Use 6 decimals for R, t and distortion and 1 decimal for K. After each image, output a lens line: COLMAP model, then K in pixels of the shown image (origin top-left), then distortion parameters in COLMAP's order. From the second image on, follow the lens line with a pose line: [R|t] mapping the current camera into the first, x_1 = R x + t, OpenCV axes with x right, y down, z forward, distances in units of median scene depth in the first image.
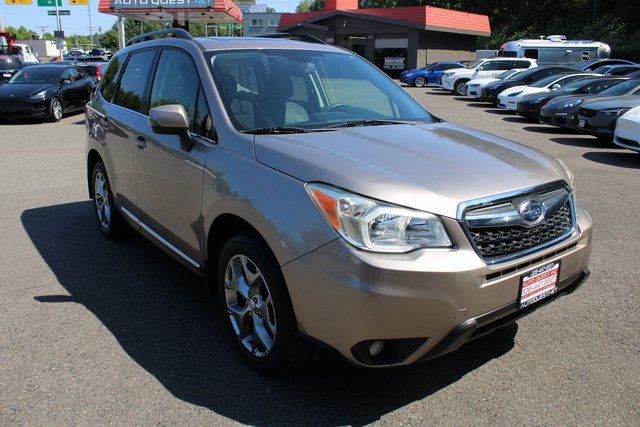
lens RADIAL K [[532.4, 0, 318.4], [0, 532.4, 210.5], [0, 0, 1]] dist [-0.167018, 0.142817]
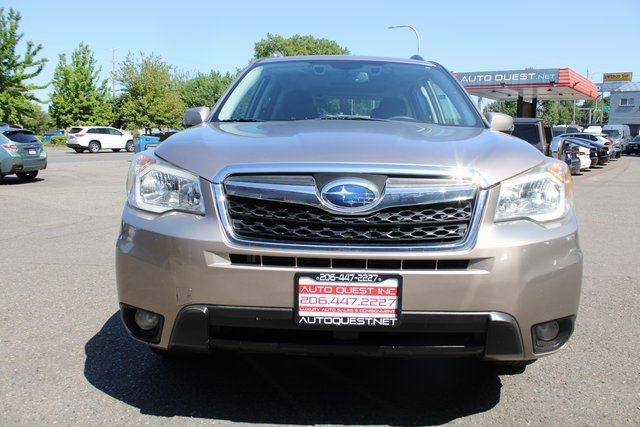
lens RADIAL K [[532.4, 0, 318.4], [0, 532.4, 210.5], [0, 0, 1]] dist [-0.167018, 0.142817]
pose [[0.779363, 0.082403, -0.621131, 0.708600], [-0.176700, 0.979983, -0.091704, 0.083791], [0.601141, 0.181224, 0.778323, 0.357209]]
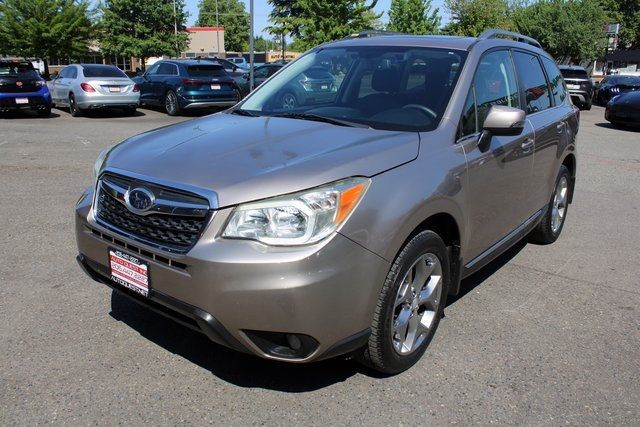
lens RADIAL K [[532.4, 0, 318.4], [0, 532.4, 210.5], [0, 0, 1]] dist [-0.167018, 0.142817]
pose [[0.265602, 0.253643, -0.930119, 1.230051], [-0.269647, 0.945811, 0.180922, -0.214261], [0.925606, 0.202750, 0.319603, 0.857028]]
